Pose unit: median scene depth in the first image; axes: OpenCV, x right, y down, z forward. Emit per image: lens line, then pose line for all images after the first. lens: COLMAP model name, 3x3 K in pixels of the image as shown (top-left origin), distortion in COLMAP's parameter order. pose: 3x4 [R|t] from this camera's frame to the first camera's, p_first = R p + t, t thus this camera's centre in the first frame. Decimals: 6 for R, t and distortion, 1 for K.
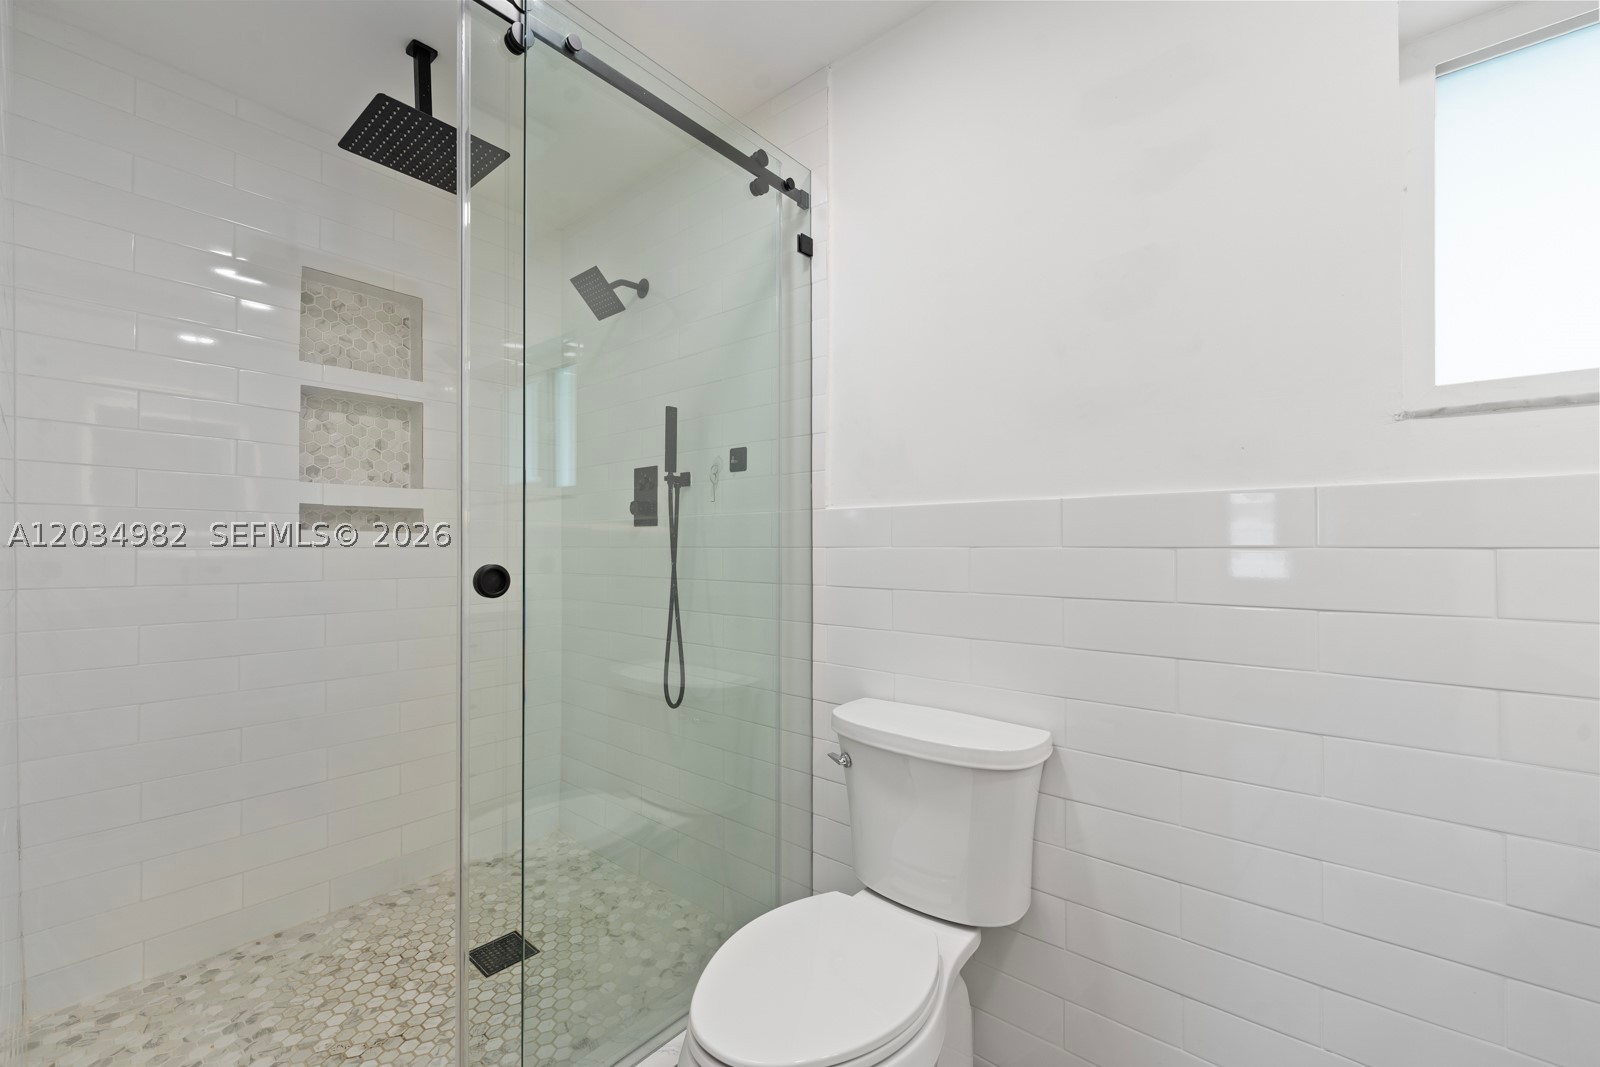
lens RADIAL K [[648.1, 0, 796.5], [0, 648.1, 541.6], [0, 0, 1]] dist [0.000595, -0.000847]
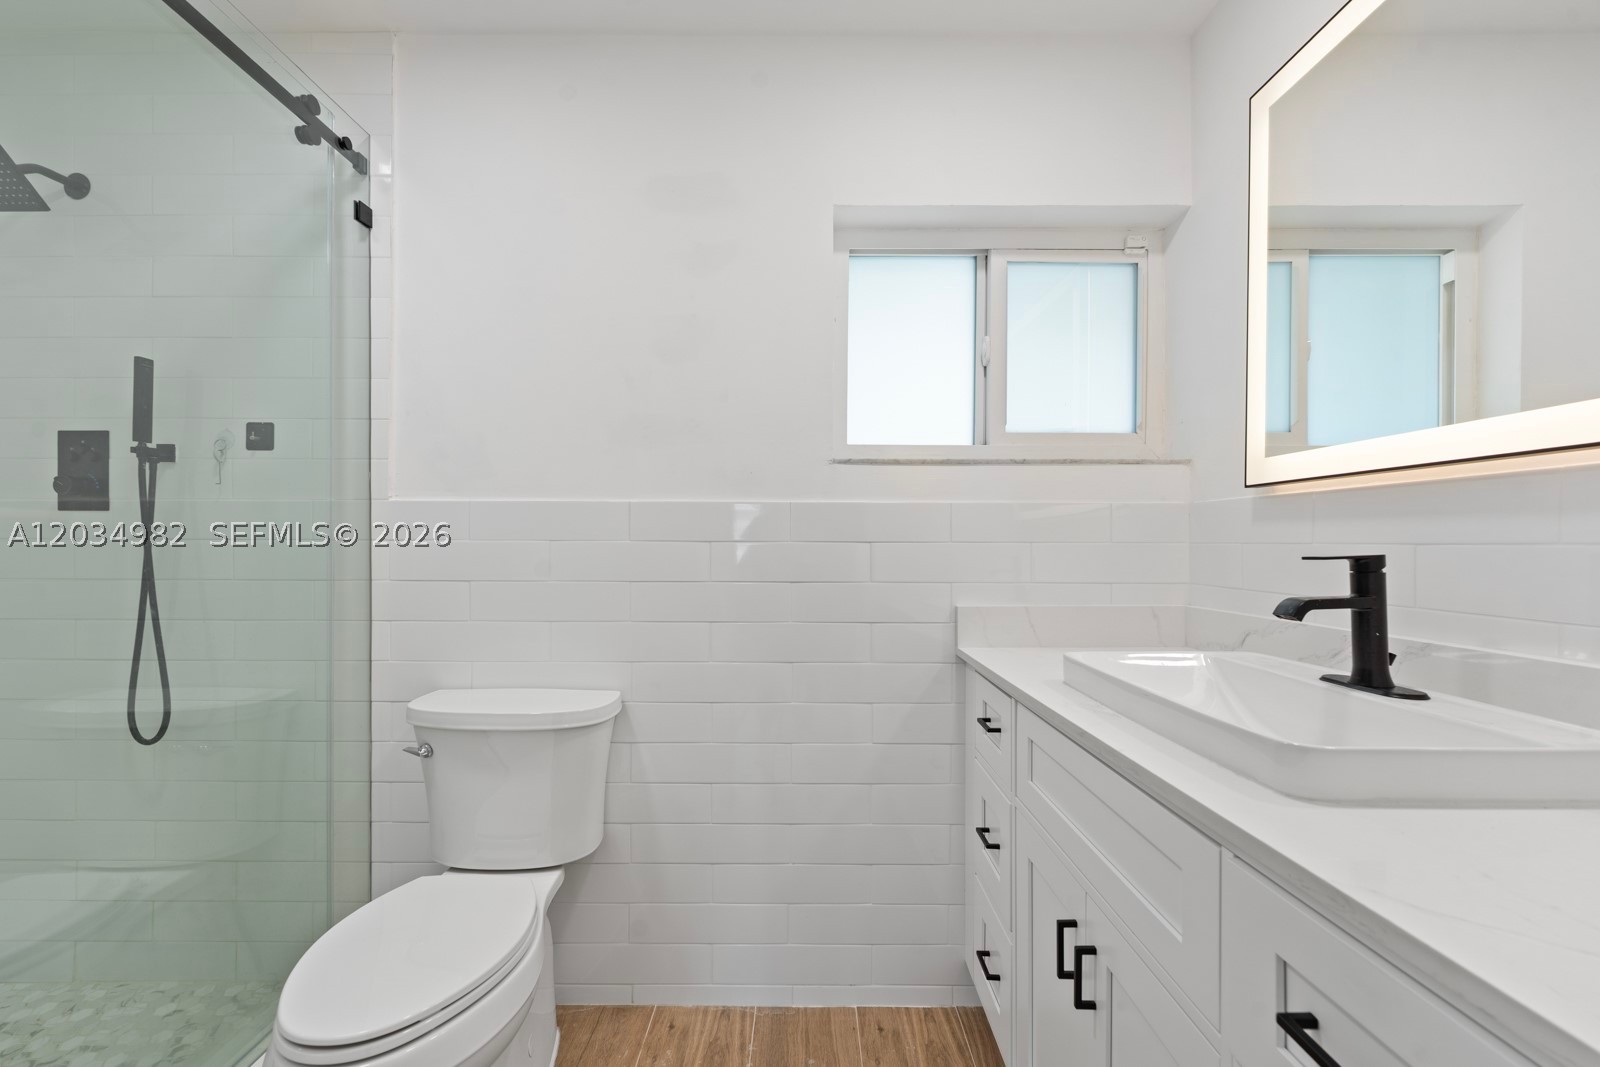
lens RADIAL K [[646.1, 0, 799.2], [0, 646.1, 546.8], [0, 0, 1]] dist [-0.001050, -0.000339]
pose [[0.764841, 0.000779, 0.644219, -0.104153], [-0.009555, 0.999903, 0.010135, 0.003244], [-0.644148, -0.013907, 0.764774, -0.113932]]
